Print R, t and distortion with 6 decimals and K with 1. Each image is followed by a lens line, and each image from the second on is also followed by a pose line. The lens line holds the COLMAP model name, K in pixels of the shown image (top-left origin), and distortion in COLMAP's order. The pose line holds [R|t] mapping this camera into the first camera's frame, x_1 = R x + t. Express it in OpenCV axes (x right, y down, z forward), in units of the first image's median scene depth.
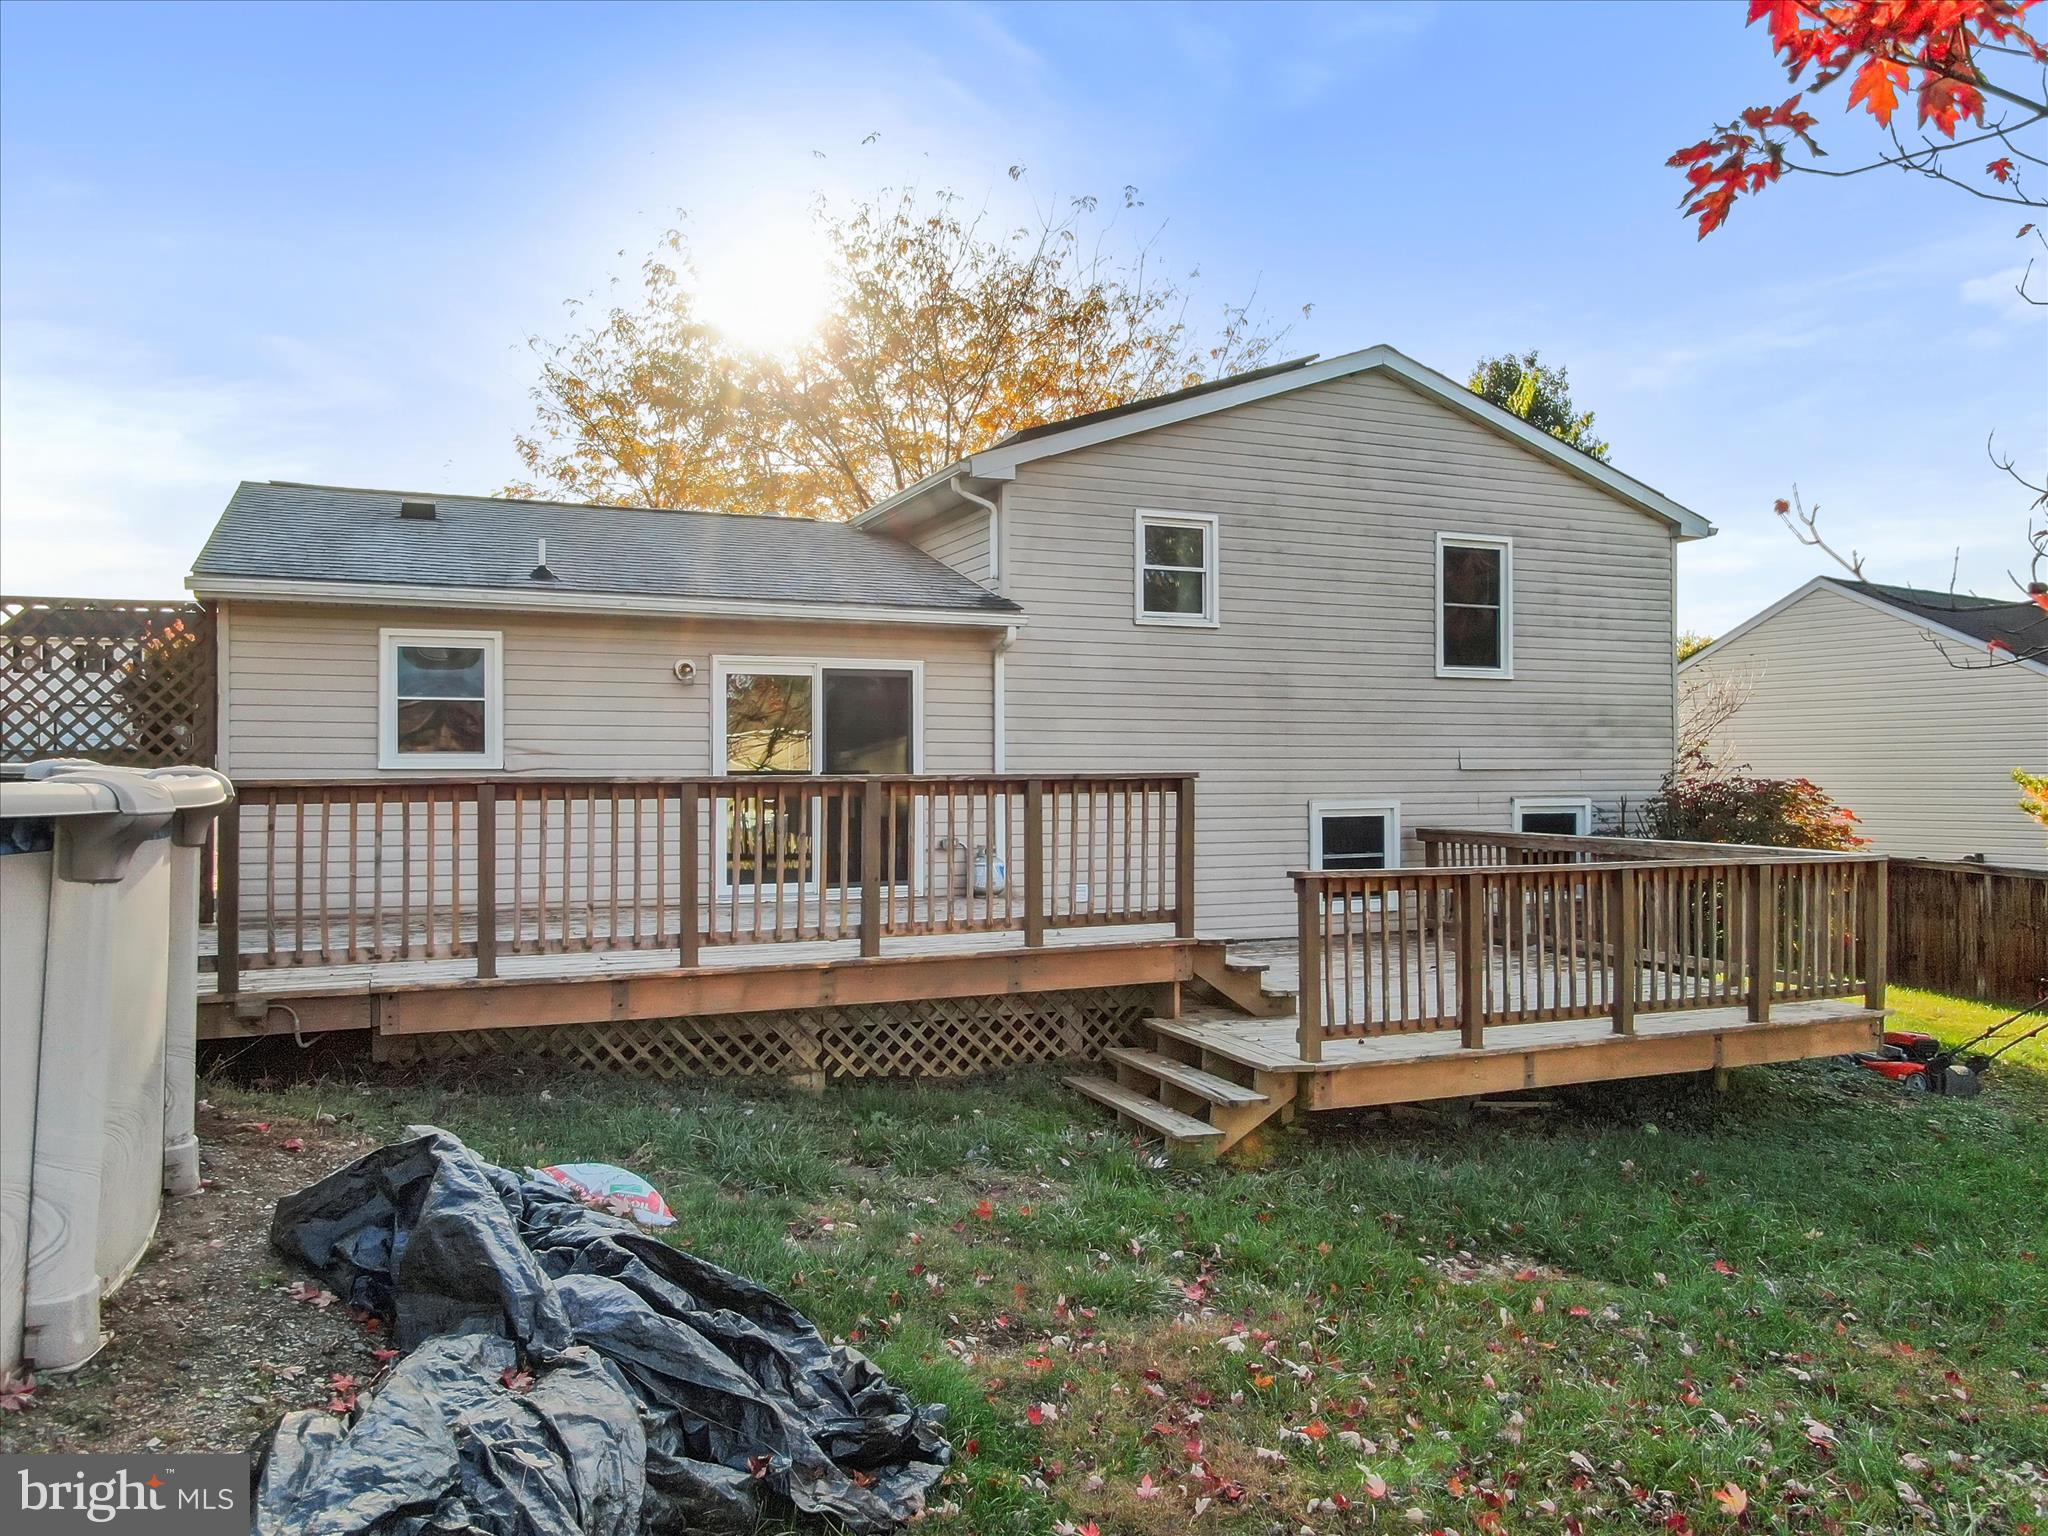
lens RADIAL K [[854.3, 0, 1024.0], [0, 854.3, 768.0], [0, 0, 1]] dist [0.000252, 0.000107]
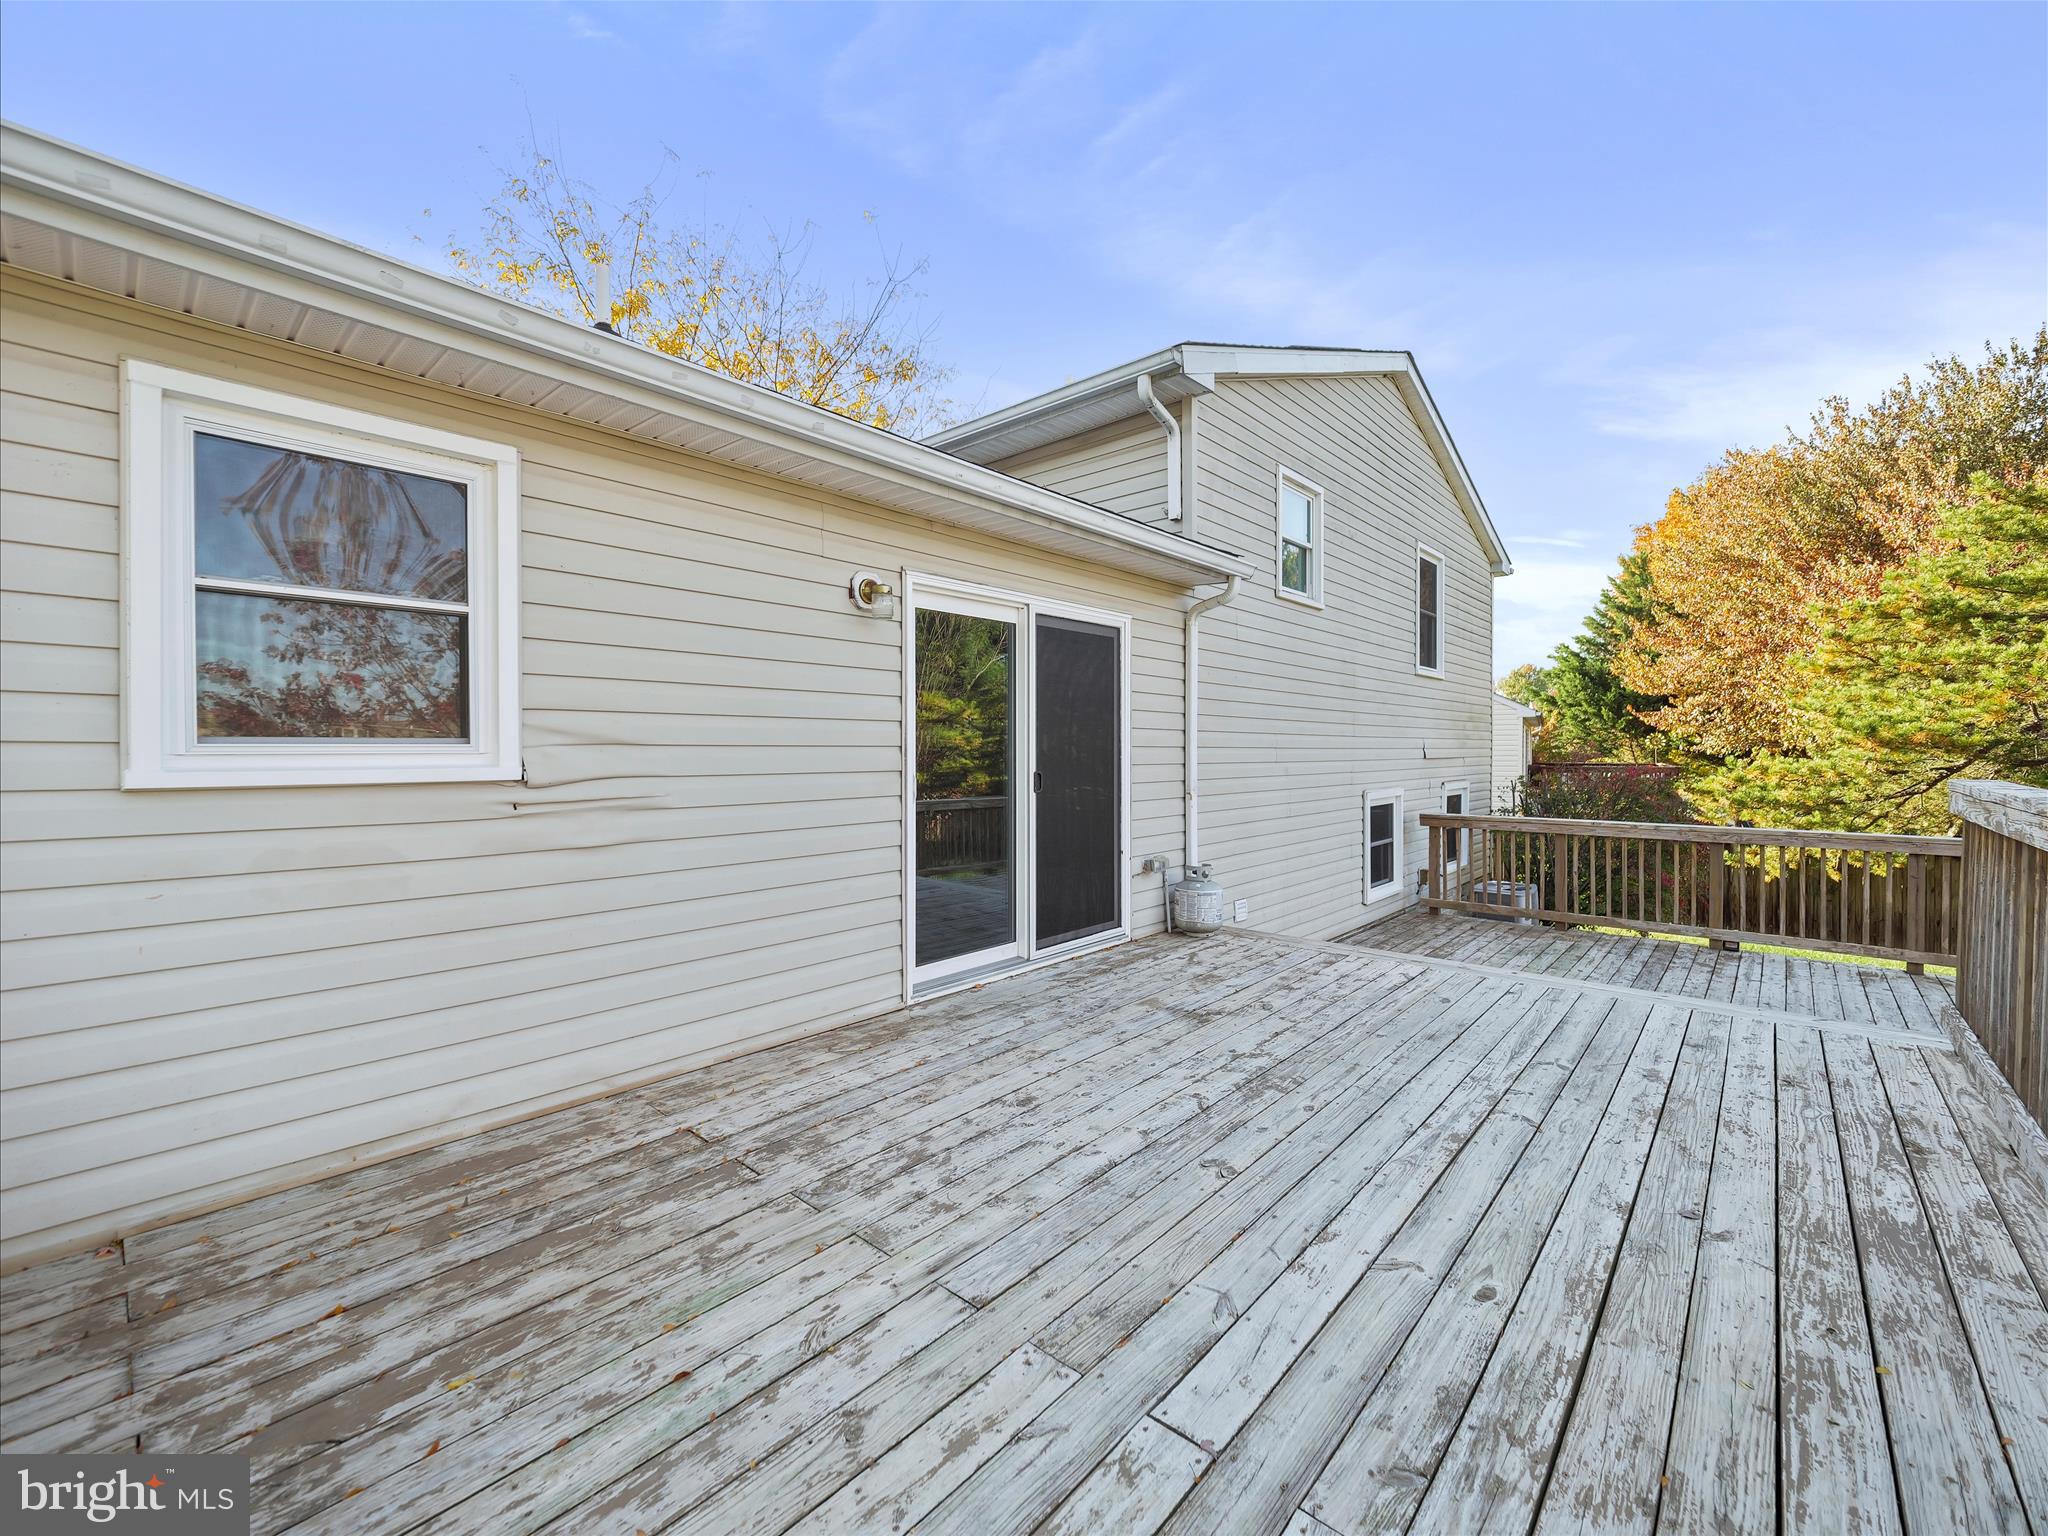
lens RADIAL K [[854.3, 0, 1024.0], [0, 854.3, 768.0], [0, 0, 1]] dist [0.000252, 0.000107]
pose [[0.791712, -0.015666, 0.610694, -0.633181], [0.008565, 0.999858, 0.014546, -0.008122], [-0.610835, -0.006286, 0.791733, 0.490073]]
